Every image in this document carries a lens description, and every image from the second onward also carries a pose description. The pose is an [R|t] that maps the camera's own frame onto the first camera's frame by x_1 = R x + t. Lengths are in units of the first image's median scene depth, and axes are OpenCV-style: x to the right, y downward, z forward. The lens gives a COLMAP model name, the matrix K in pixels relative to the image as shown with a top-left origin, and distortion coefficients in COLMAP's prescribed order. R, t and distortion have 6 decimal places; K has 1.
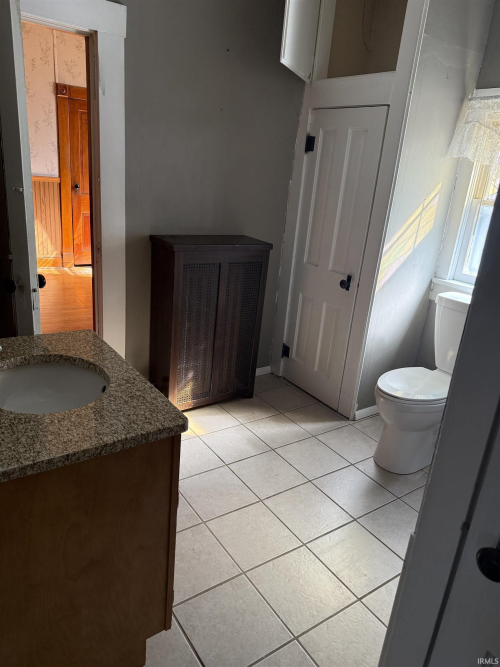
lens RADIAL K [[469.7, 0, 249.1], [0, 469.7, 327.7], [0, 0, 1]] dist [0.047281, -0.046169]
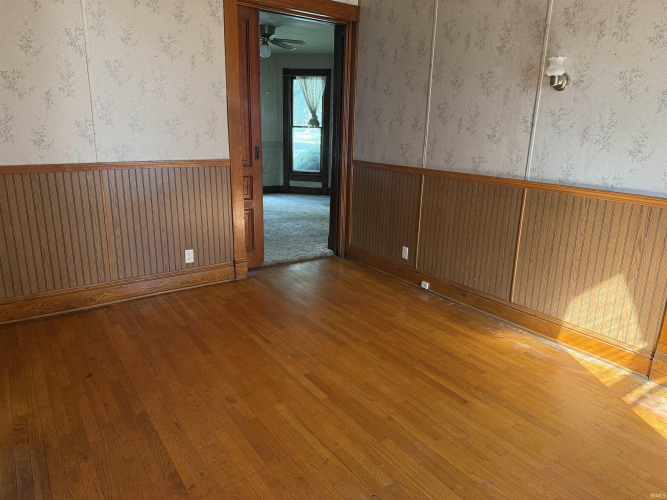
lens RADIAL K [[469.7, 0, 334.2], [0, 469.7, 250.2], [0, 0, 1]] dist [0.047281, -0.046169]
pose [[0.010586, 0.163429, -0.986498, 0.061863], [-0.356933, 0.922179, 0.148944, -0.218966], [0.934070, 0.350537, 0.068096, 0.663871]]
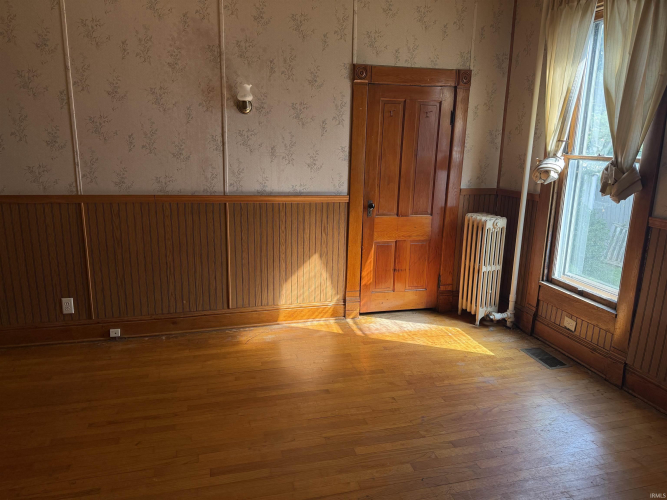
lens RADIAL K [[469.7, 0, 334.9], [0, 469.7, 255.8], [0, 0, 1]] dist [0.047281, -0.046169]
pose [[0.943726, 0.005525, -0.330681, -0.190006], [-0.043774, 0.993150, -0.108332, -0.152099], [0.327817, 0.116712, 0.937504, 0.355545]]
